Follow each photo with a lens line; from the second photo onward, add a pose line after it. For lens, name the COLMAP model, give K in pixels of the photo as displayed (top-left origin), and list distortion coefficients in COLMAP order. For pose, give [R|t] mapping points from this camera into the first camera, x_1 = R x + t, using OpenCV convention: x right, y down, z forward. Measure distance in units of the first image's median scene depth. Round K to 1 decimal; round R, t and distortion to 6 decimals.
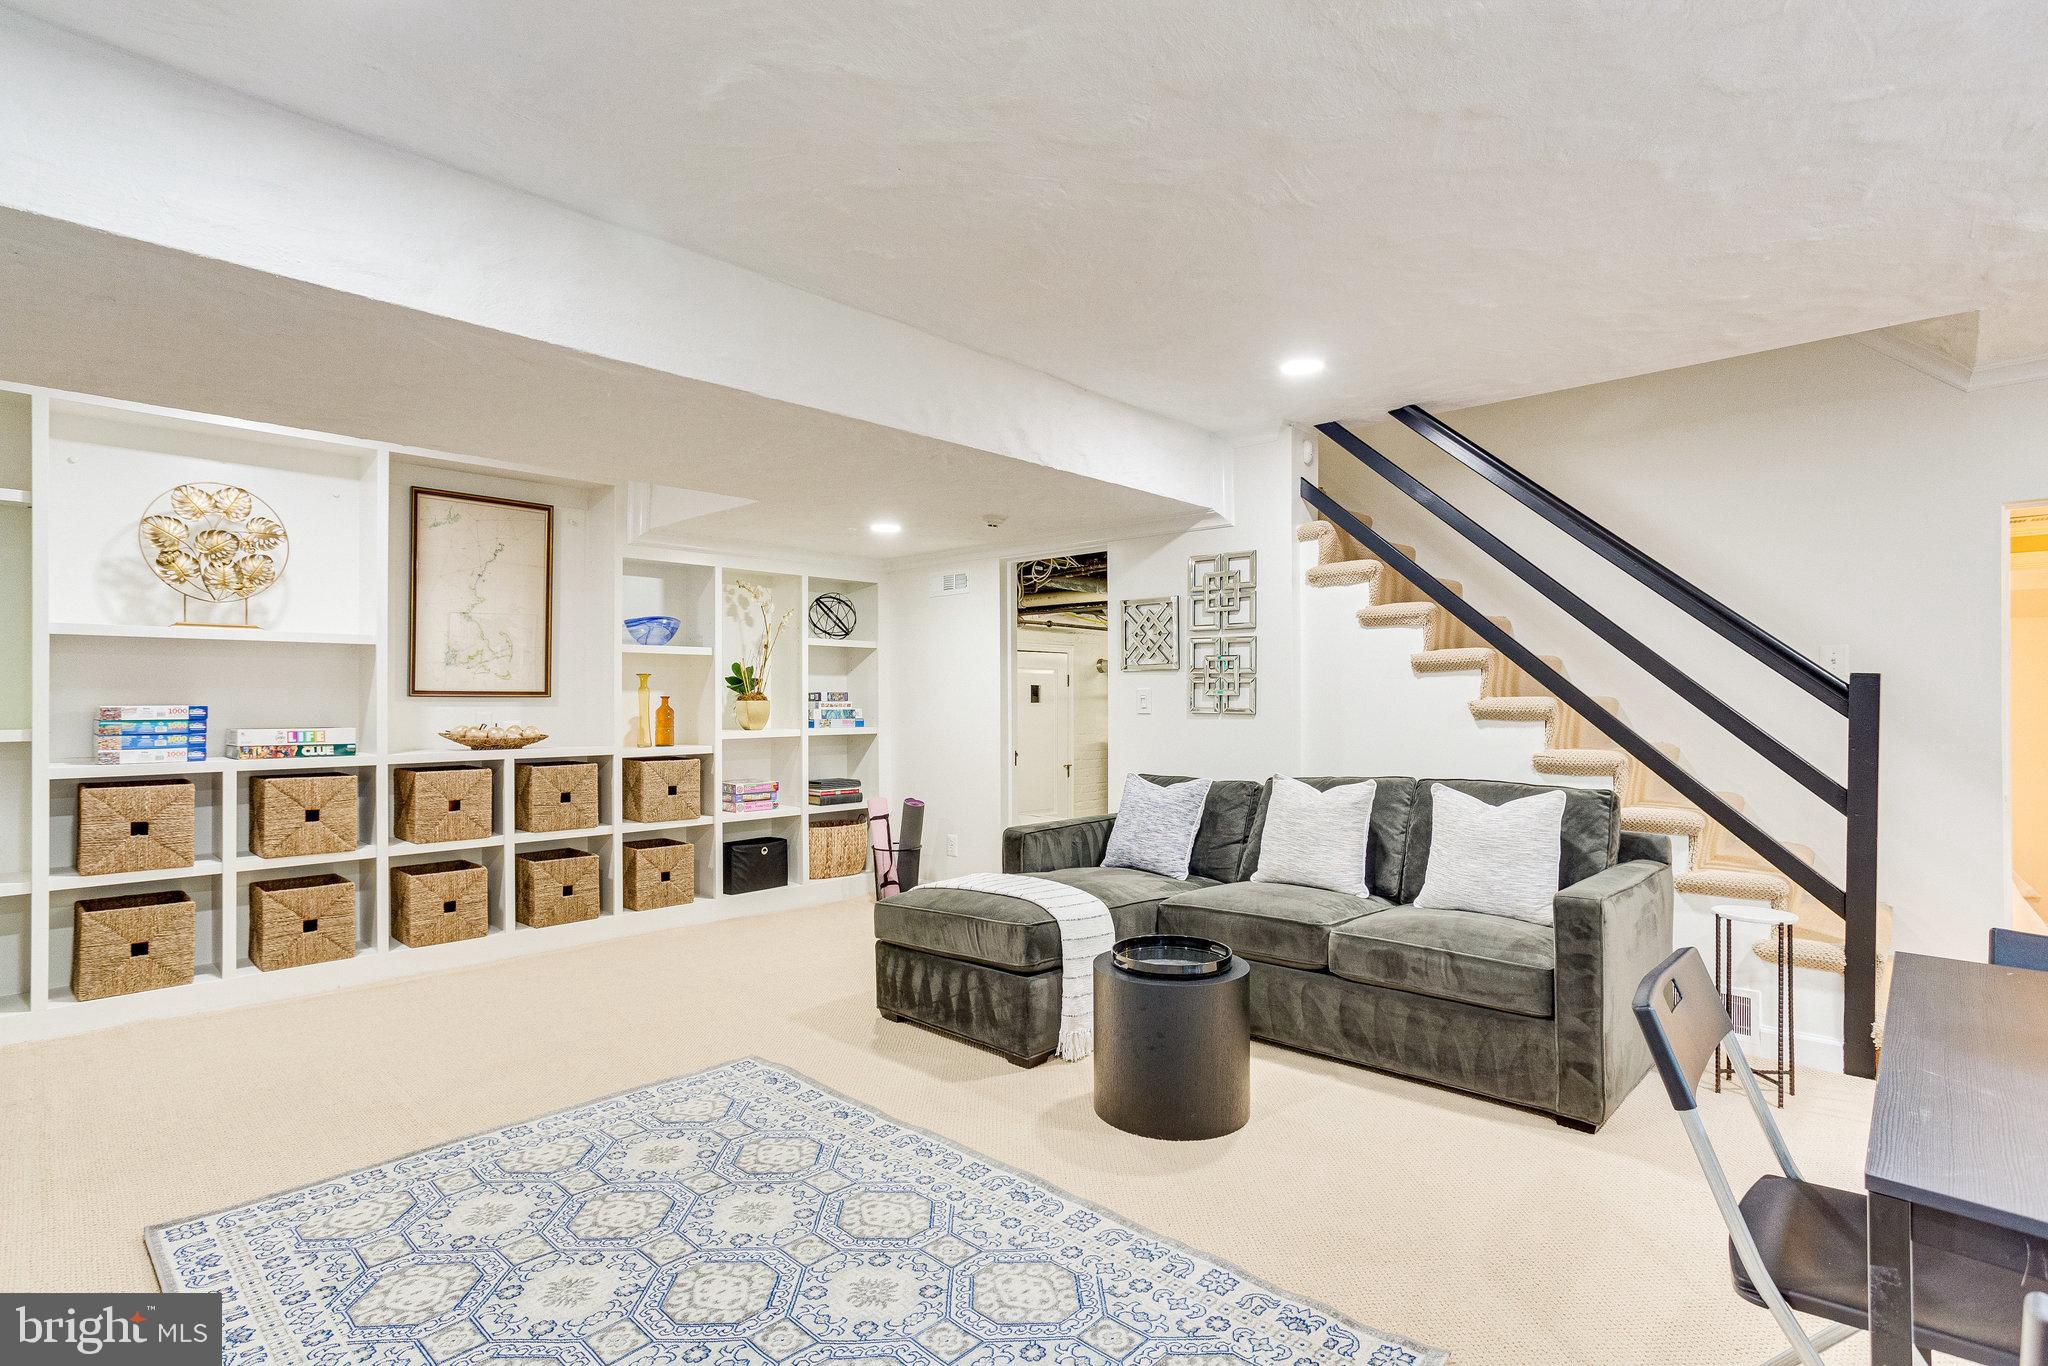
lens RADIAL K [[992.6, 0, 1008.8], [0, 992.6, 691.4], [0, 0, 1]] dist [-0.005955, 0.002198]
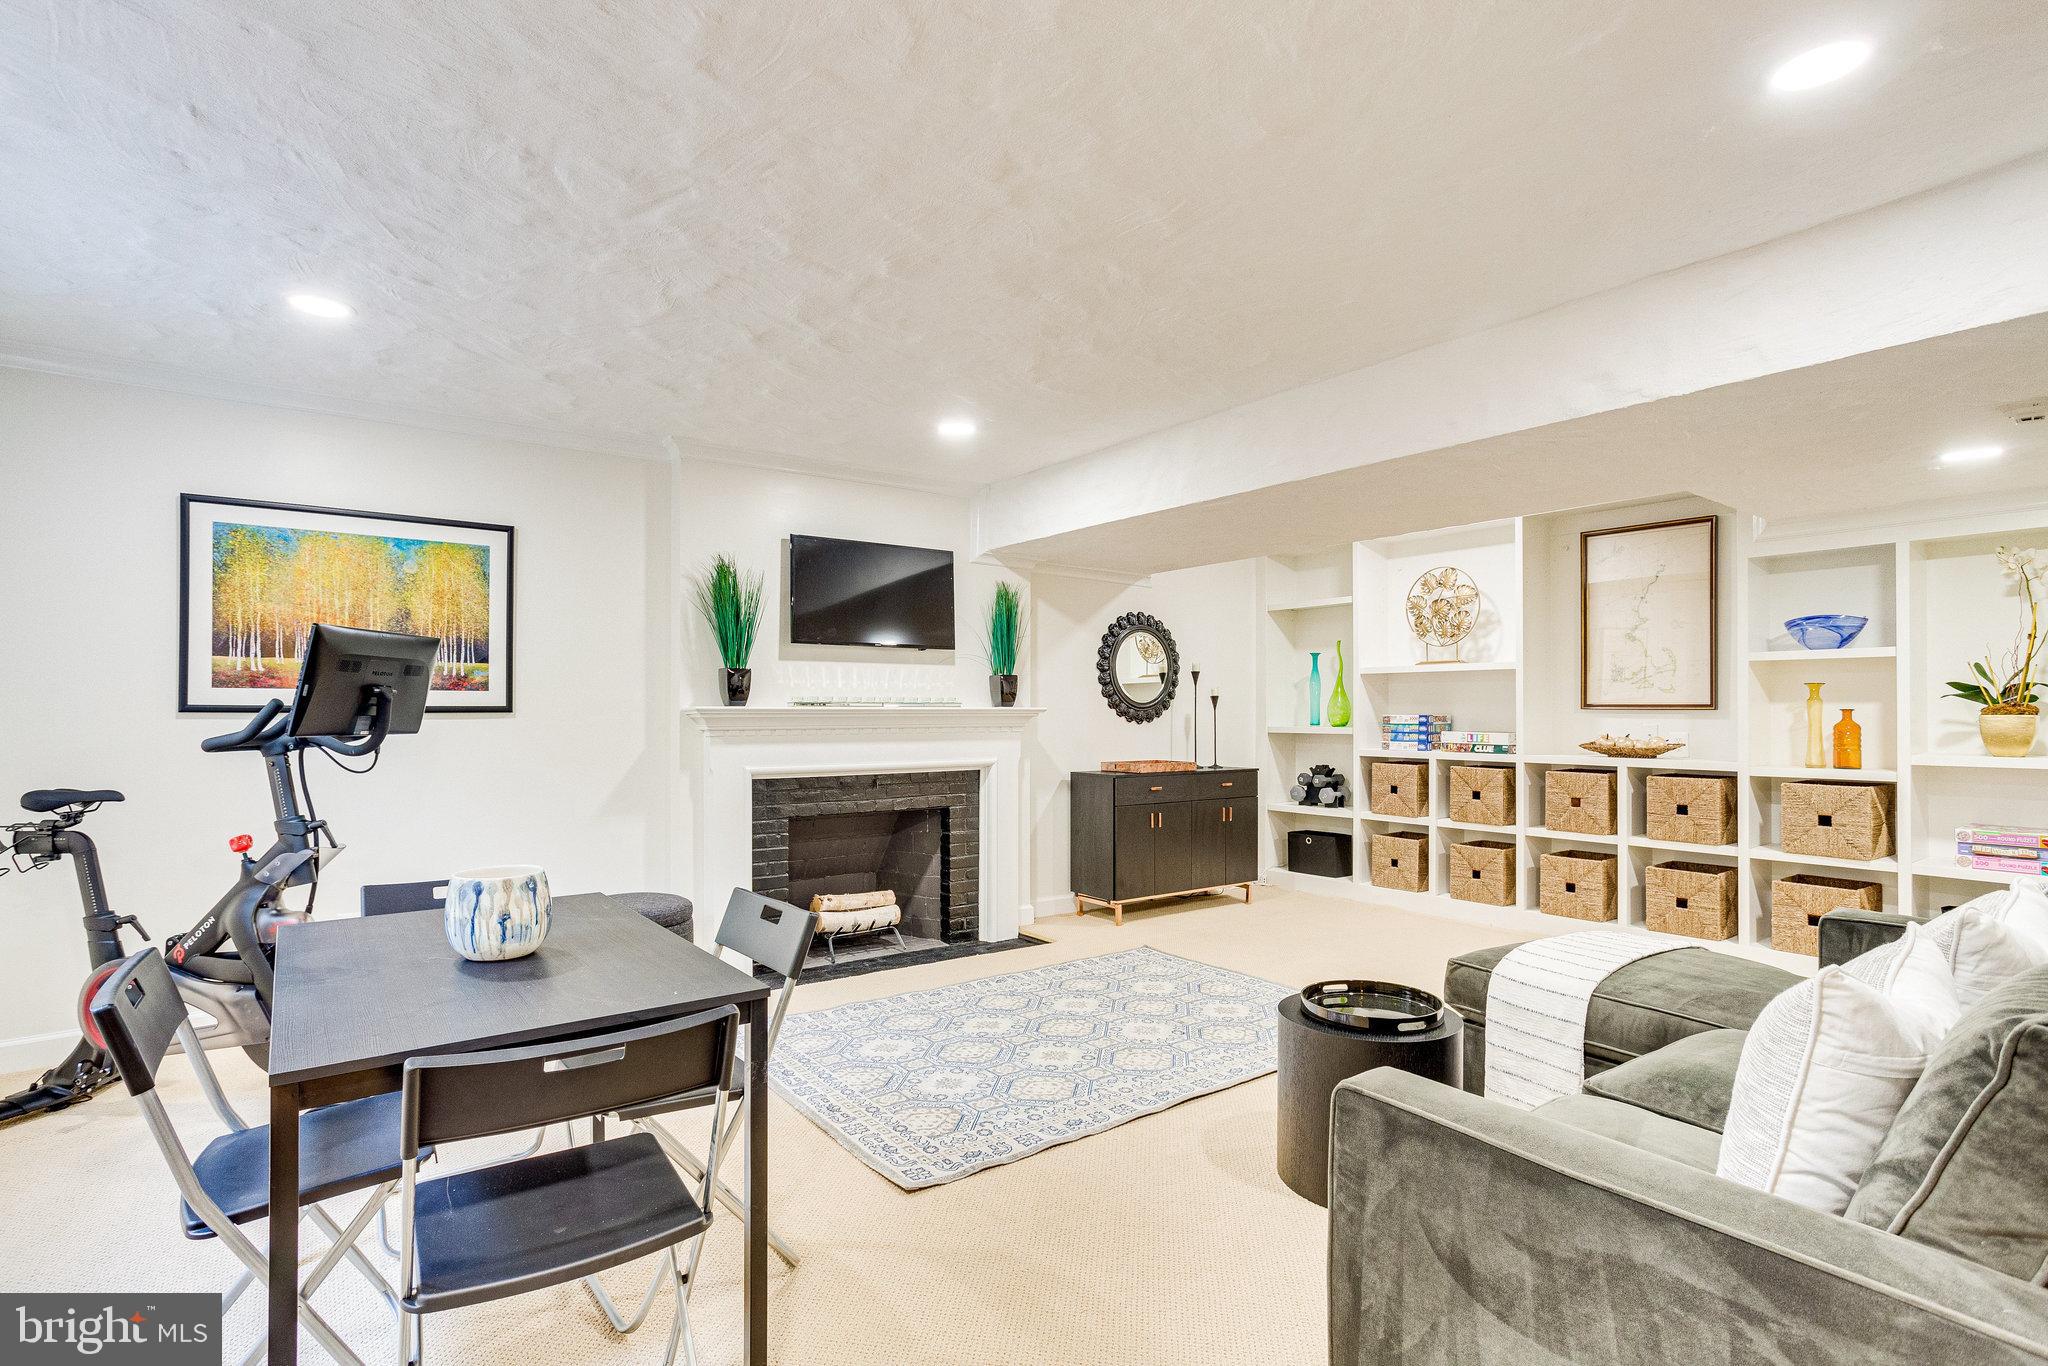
lens RADIAL K [[992.6, 0, 1011.2], [0, 992.6, 692.7], [0, 0, 1]] dist [-0.005955, 0.002198]
pose [[-0.168907, -0.014296, -0.985528, 0.720622], [0.007402, 0.999848, -0.015772, -0.000936], [0.985604, -0.009959, -0.168776, 0.551106]]
